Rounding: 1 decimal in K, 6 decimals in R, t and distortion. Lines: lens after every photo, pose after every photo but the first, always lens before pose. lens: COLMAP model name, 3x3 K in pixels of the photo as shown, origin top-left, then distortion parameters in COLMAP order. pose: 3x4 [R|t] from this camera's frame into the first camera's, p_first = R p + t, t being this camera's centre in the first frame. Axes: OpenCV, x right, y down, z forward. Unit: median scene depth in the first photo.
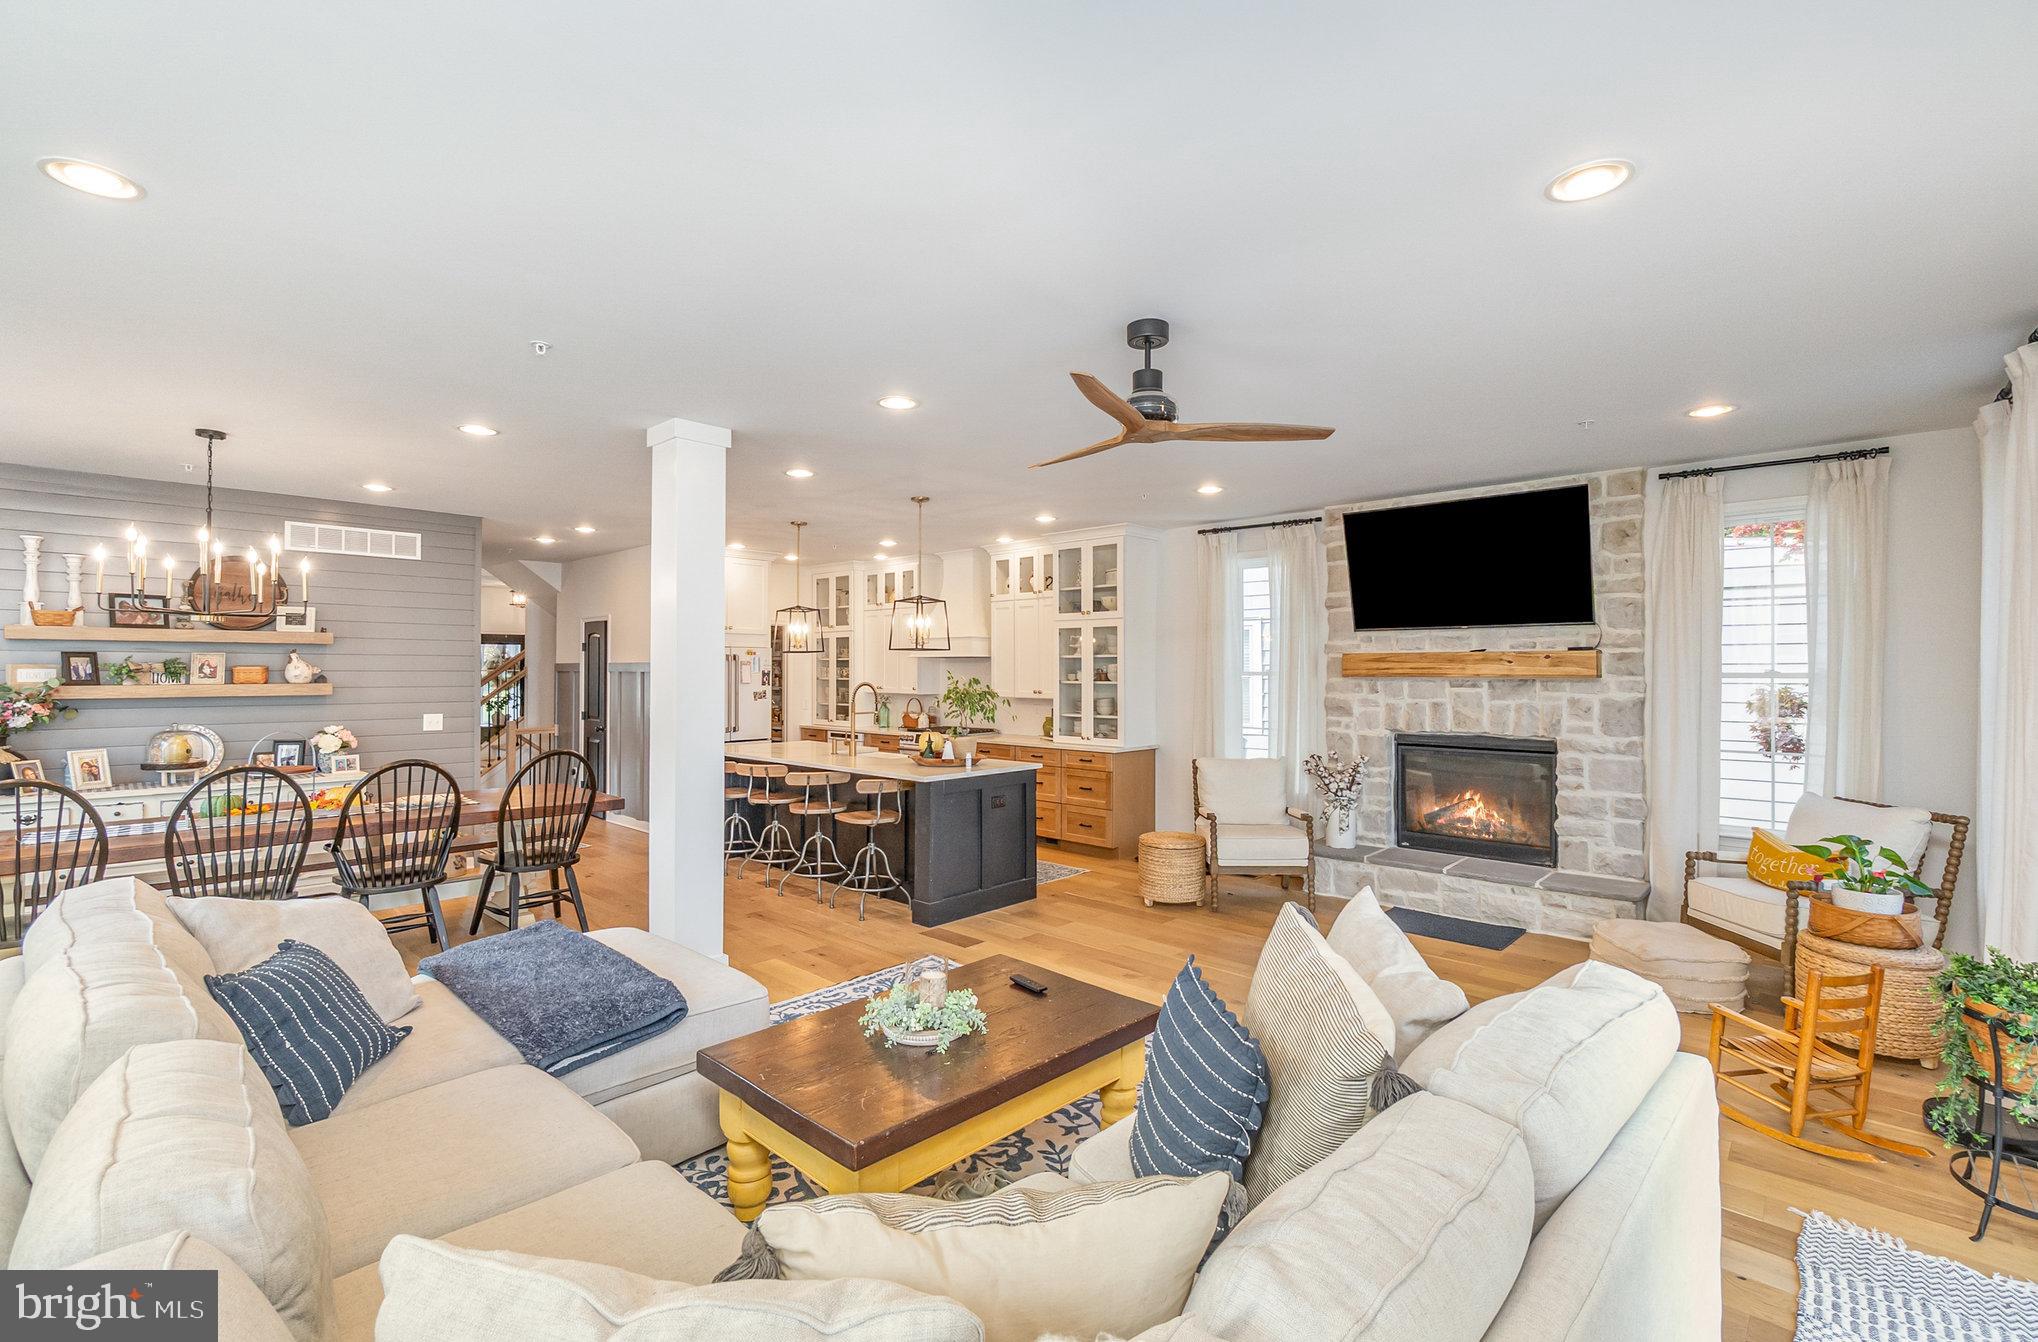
lens RADIAL K [[890.4, 0, 1005.4], [0, 890.4, 662.6], [0, 0, 1]] dist [-0.000603, -0.000287]
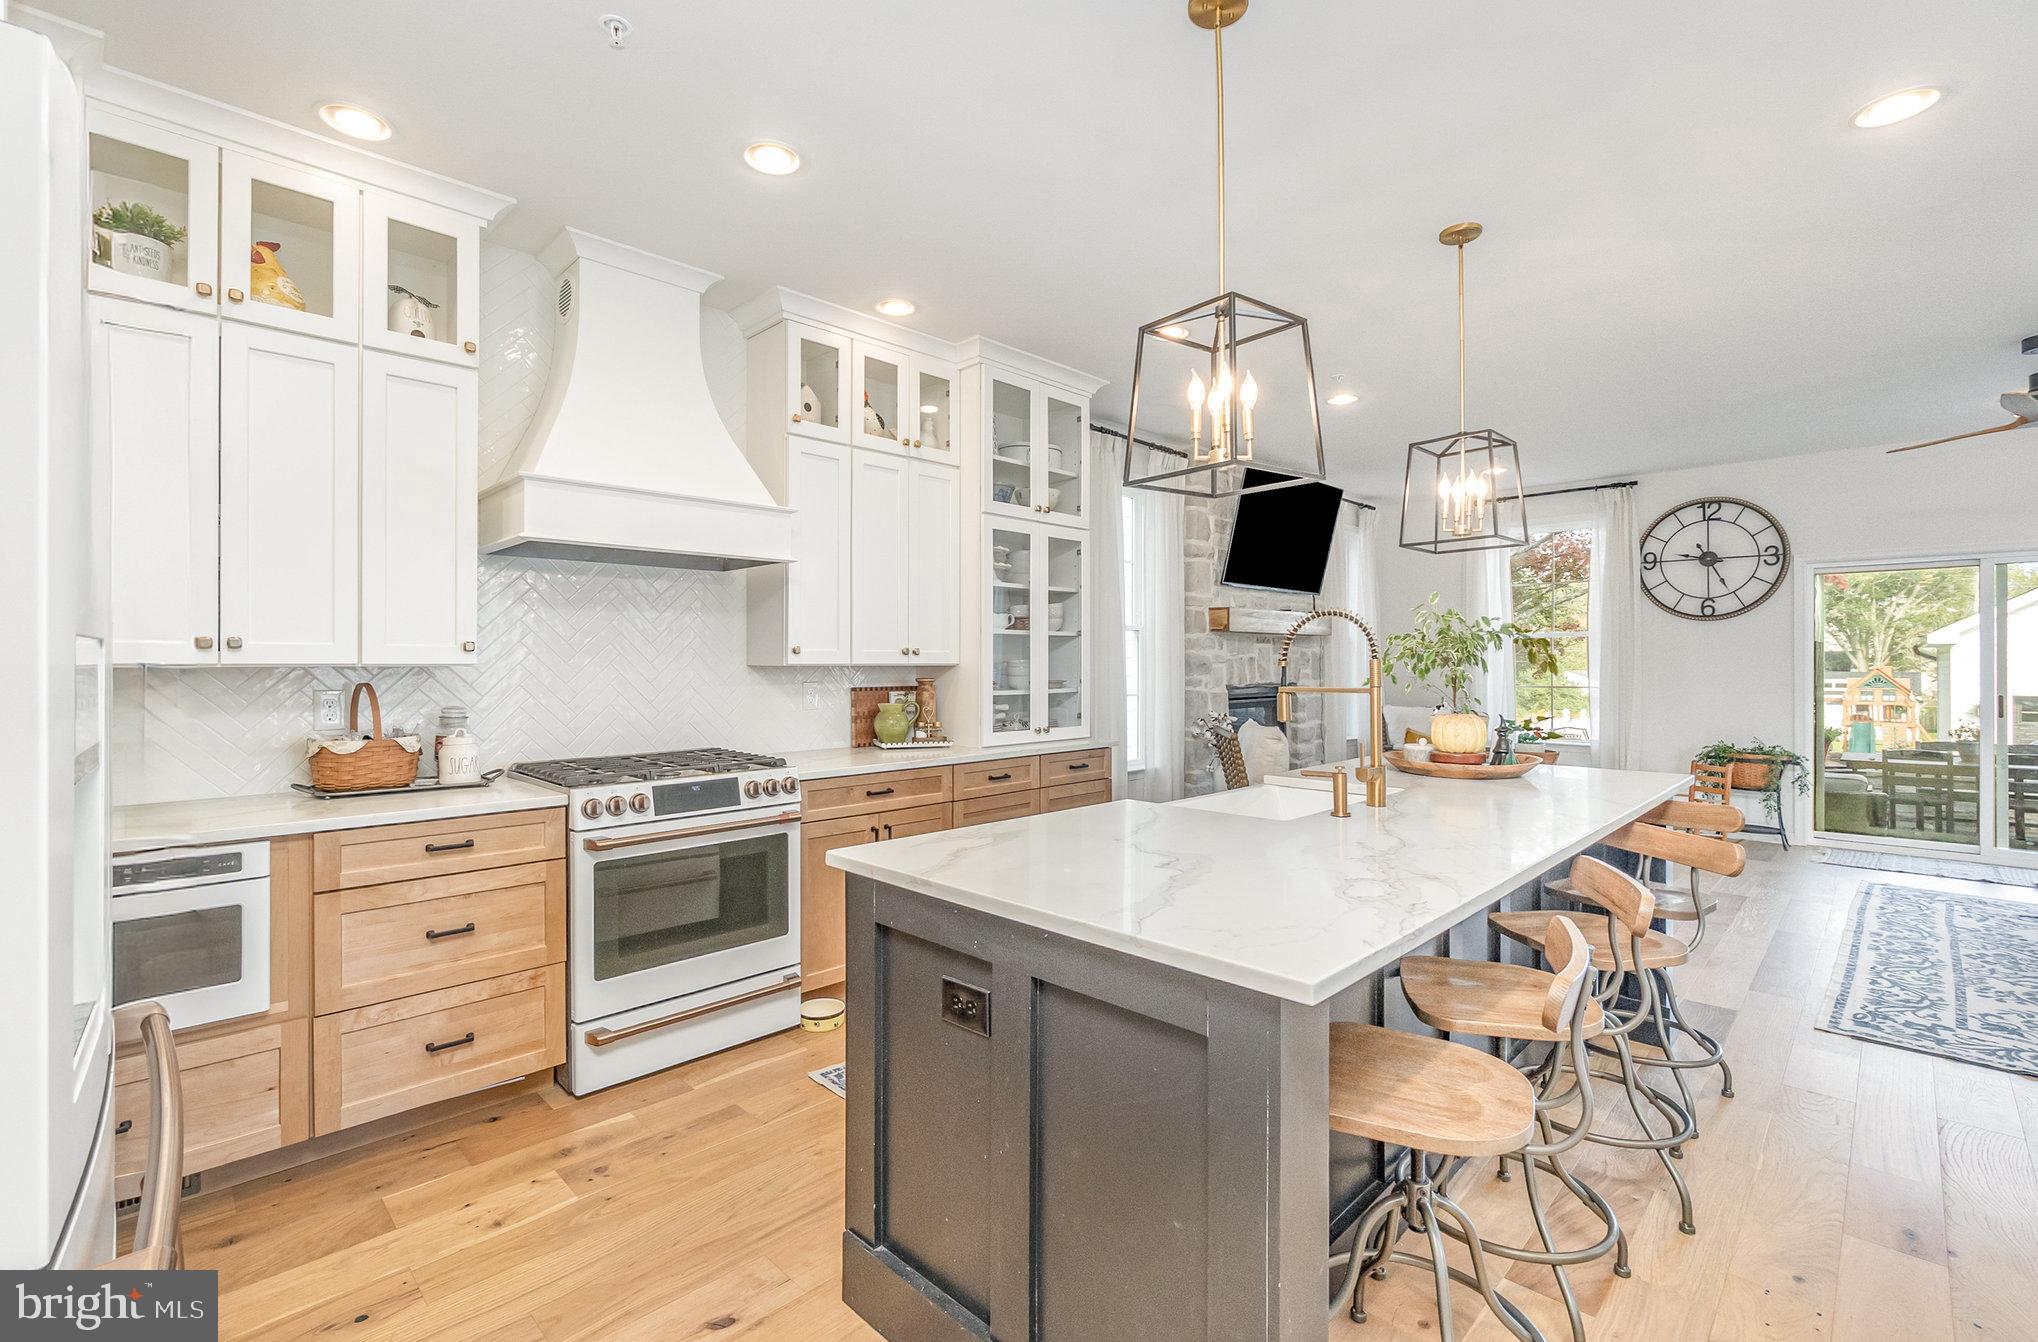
lens RADIAL K [[890.4, 0, 1005.4], [0, 890.4, 662.6], [0, 0, 1]] dist [-0.000603, -0.000287]
pose [[0.035590, -0.003030, 0.999362, -0.593627], [-0.005006, 0.999982, 0.003210, 0.049393], [-0.999354, -0.005117, 0.035574, 1.242443]]
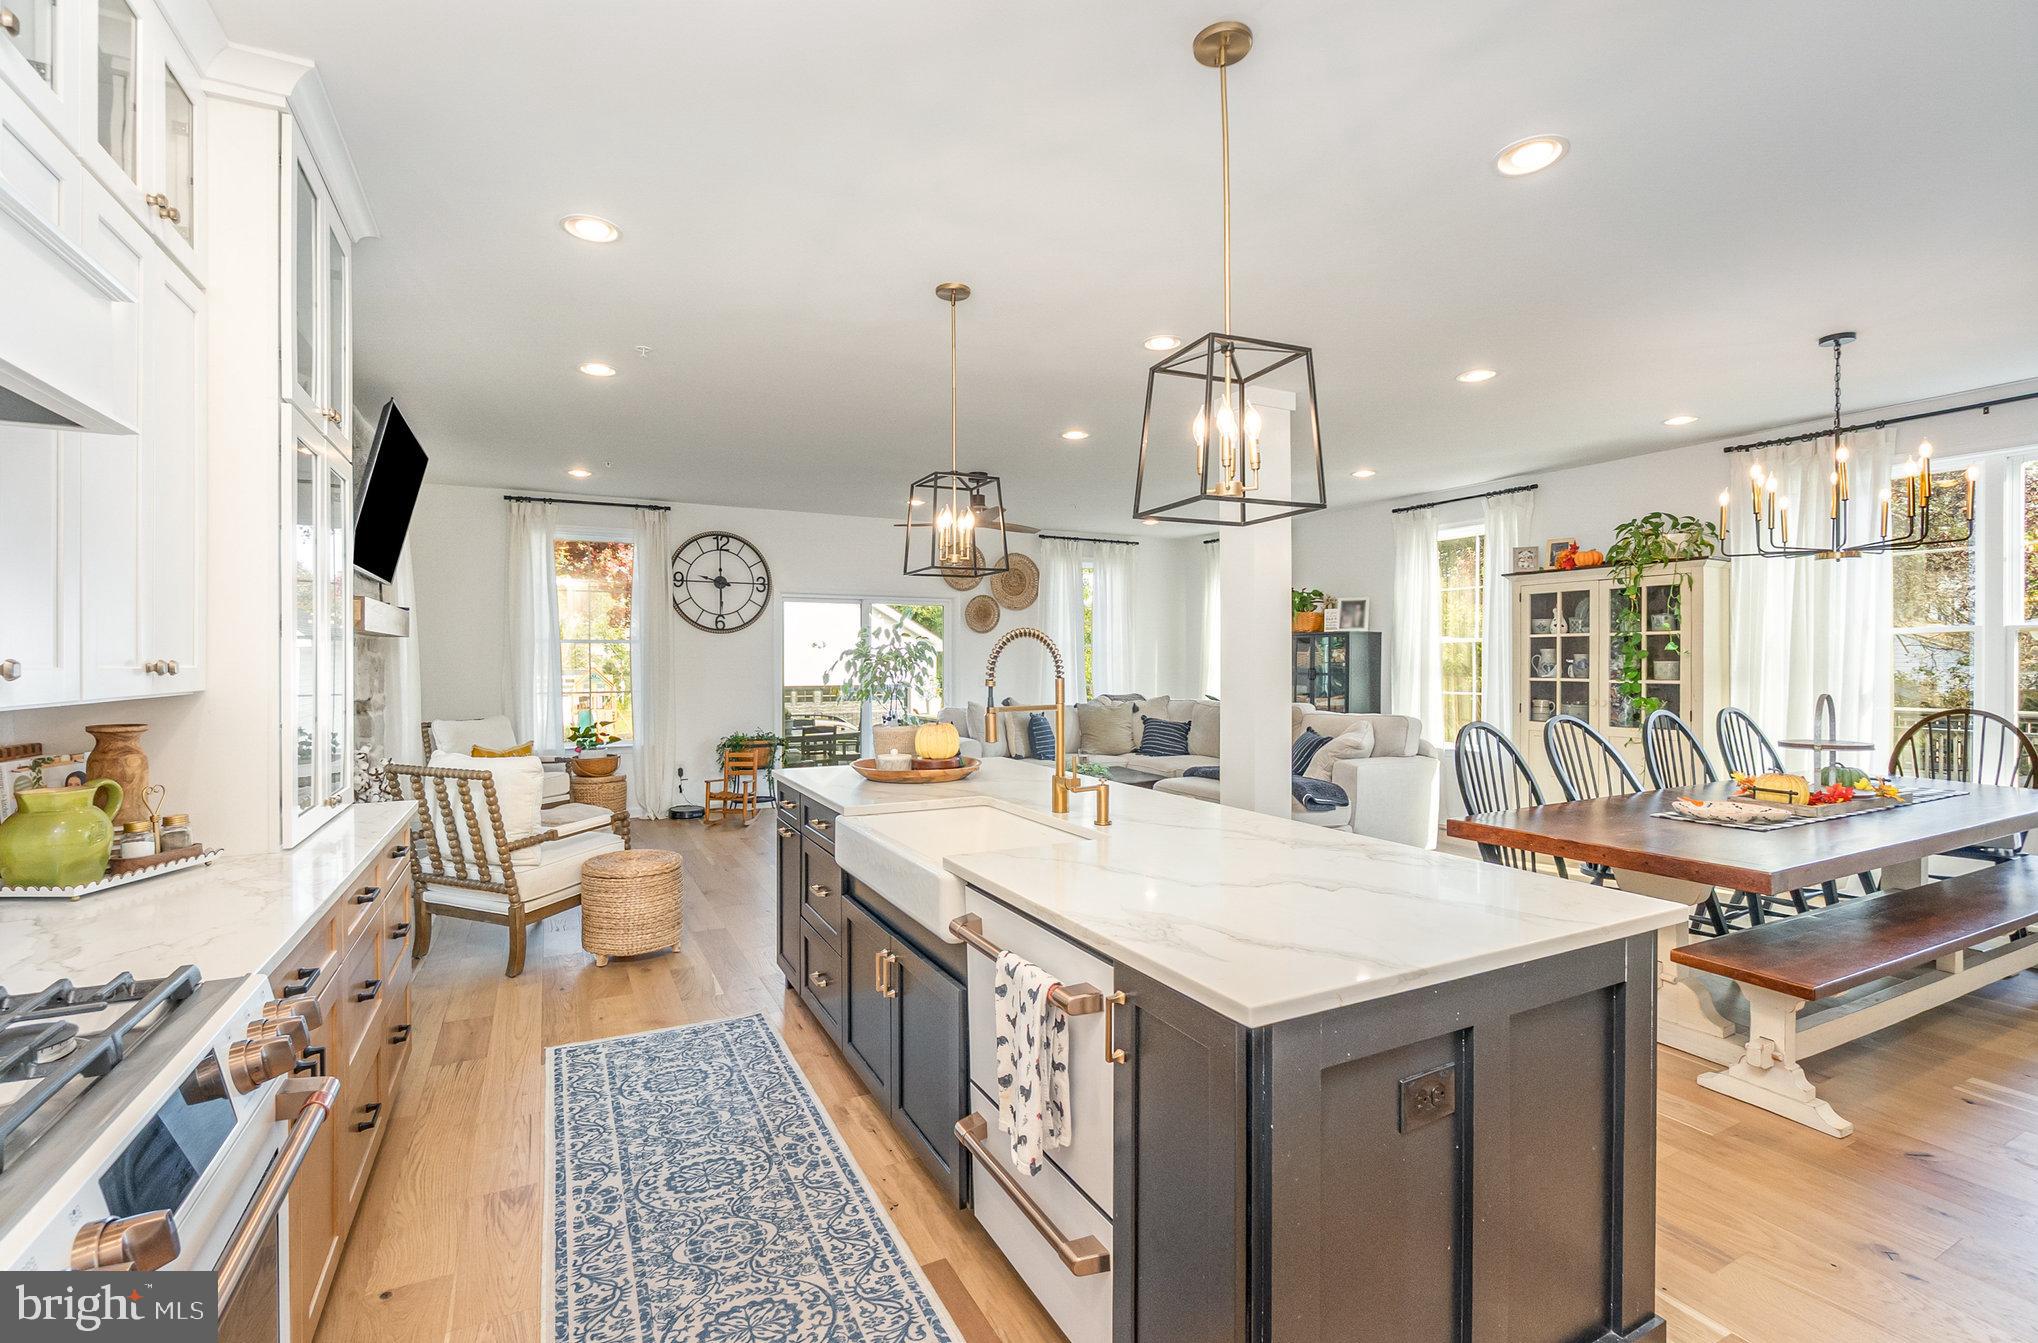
lens RADIAL K [[885.1, 0, 989.6], [0, 885.1, 667.2], [0, 0, 1]] dist [0.002860, 0.000175]
pose [[-0.939418, -0.004403, 0.342745, -0.303850], [-0.003810, 0.999990, 0.002404, 0.042689], [-0.342752, 0.000952, -0.939425, 1.509307]]
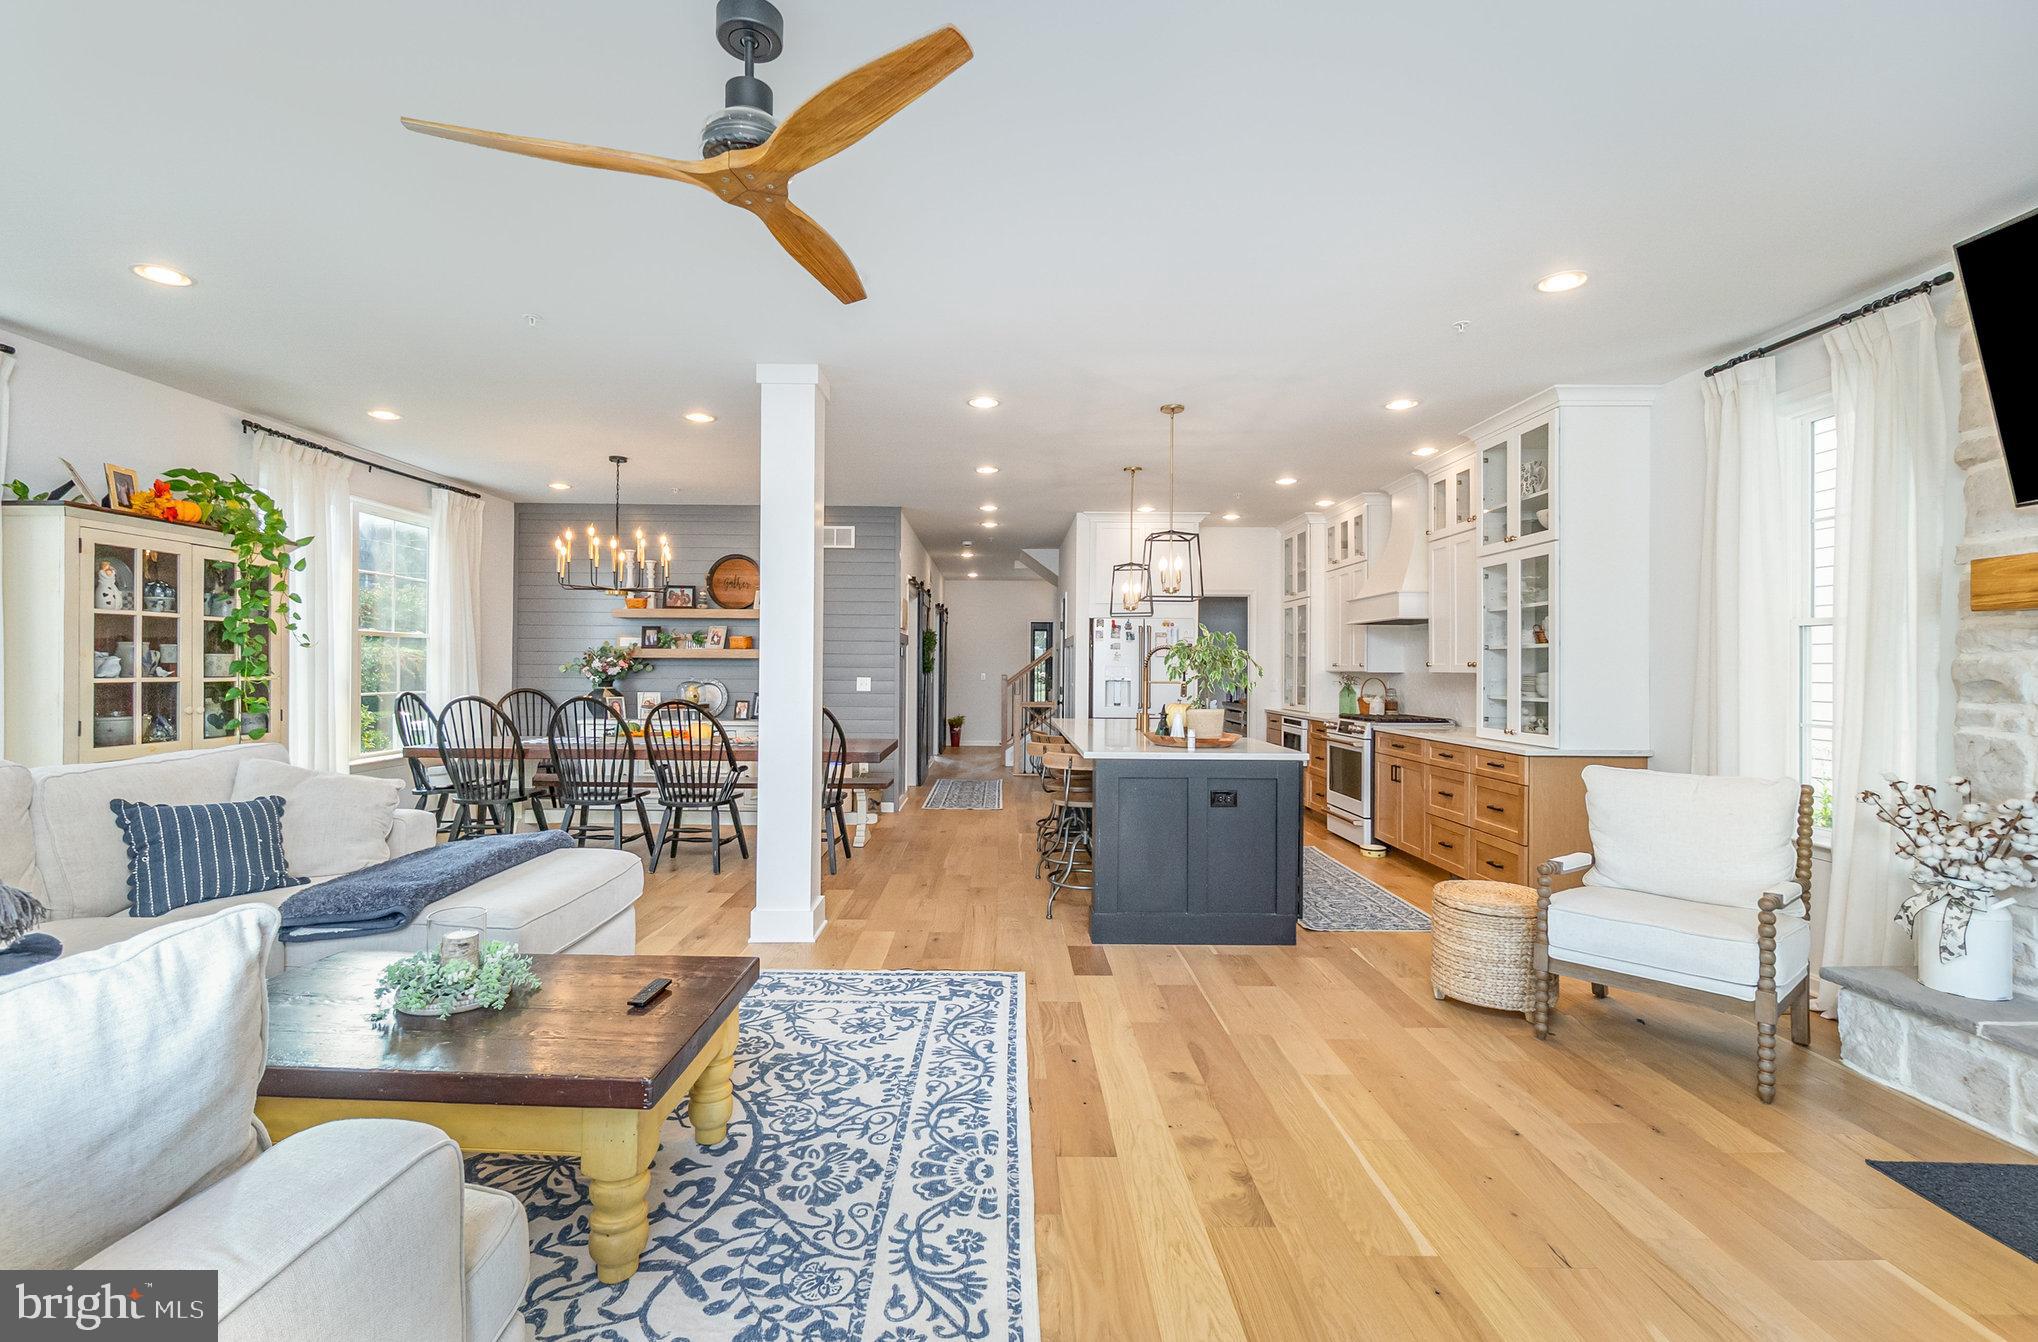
lens RADIAL K [[890.4, 0, 1005.4], [0, 890.4, 662.6], [0, 0, 1]] dist [-0.000603, -0.000287]
pose [[0.688369, -0.000624, -0.725360, 0.380801], [-0.000636, 0.999999, -0.001464, 0.043735], [0.725360, 0.001469, 0.688368, 0.351632]]
